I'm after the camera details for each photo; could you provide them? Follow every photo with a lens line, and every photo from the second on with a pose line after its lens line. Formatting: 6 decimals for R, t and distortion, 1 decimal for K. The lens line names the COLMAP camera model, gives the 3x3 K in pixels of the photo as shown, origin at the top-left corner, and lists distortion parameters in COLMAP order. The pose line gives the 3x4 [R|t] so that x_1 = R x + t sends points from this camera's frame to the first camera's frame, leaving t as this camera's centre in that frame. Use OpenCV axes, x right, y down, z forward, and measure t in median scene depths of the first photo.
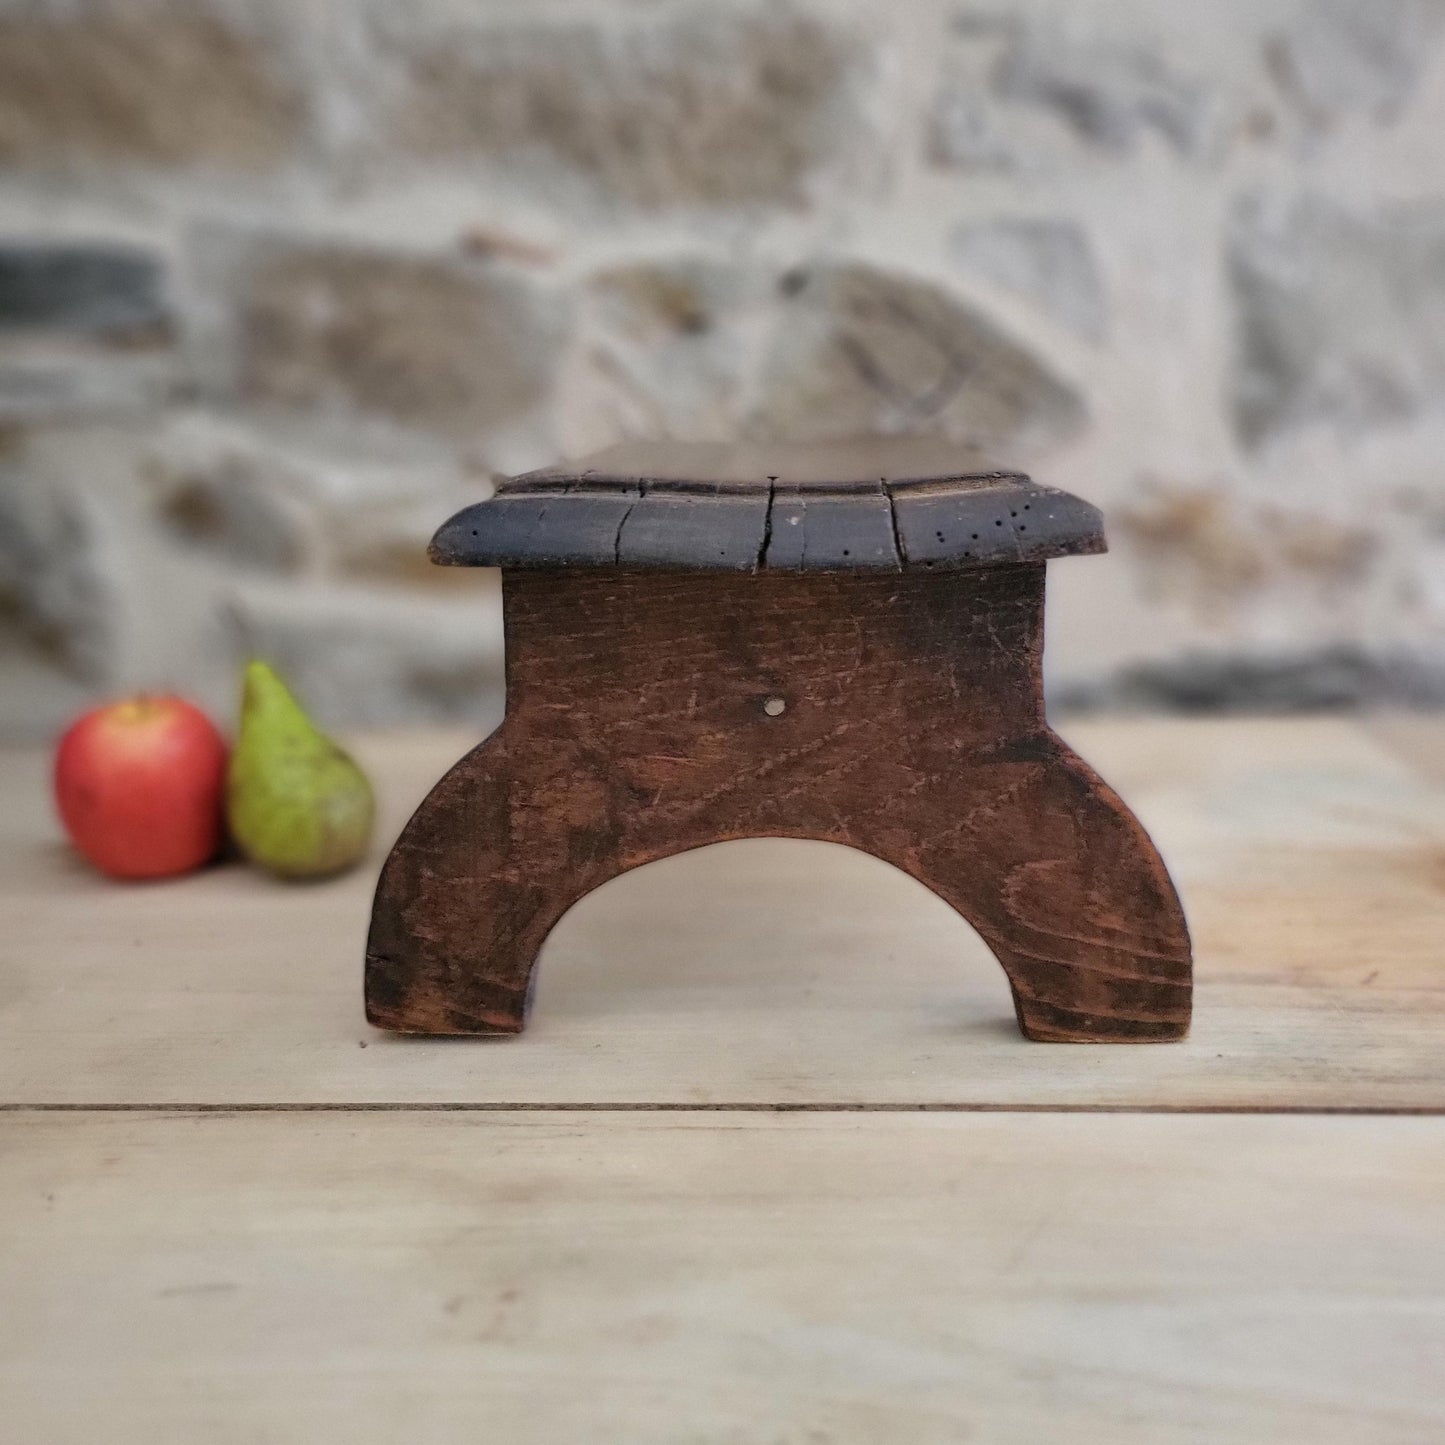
lens RADIAL K [[1518.2, 0, 691.5], [0, 1518.2, 690.5], [0, 0, 1]] dist [0.017636, 0.000000]
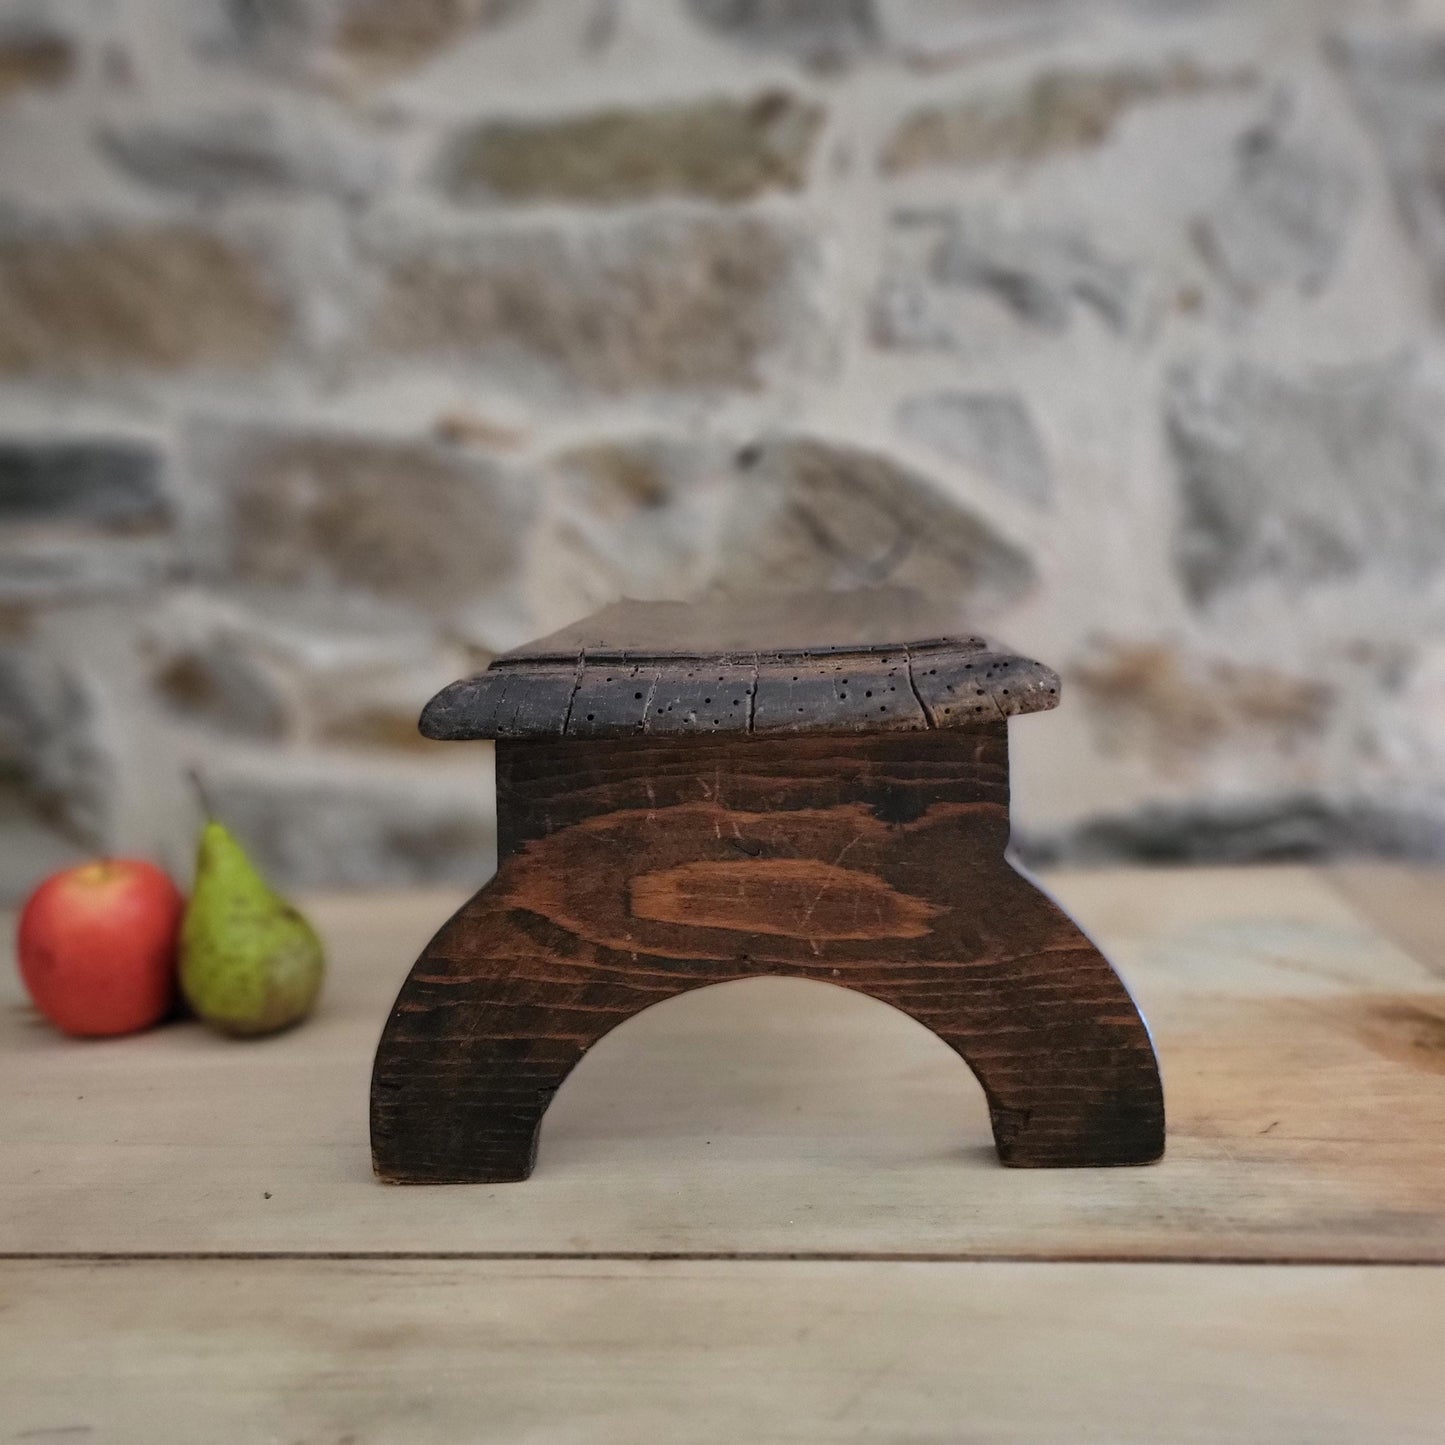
lens RADIAL K [[1518.2, 0, 714.4], [0, 1518.2, 702.3], [0, 0, 1]] dist [0.017636, 0.000000]
pose [[0.998472, -0.017134, -0.052533, 0.096920], [0.012055, 0.995355, -0.095519, 0.000651], [0.053925, 0.094740, 0.994040, -0.032068]]
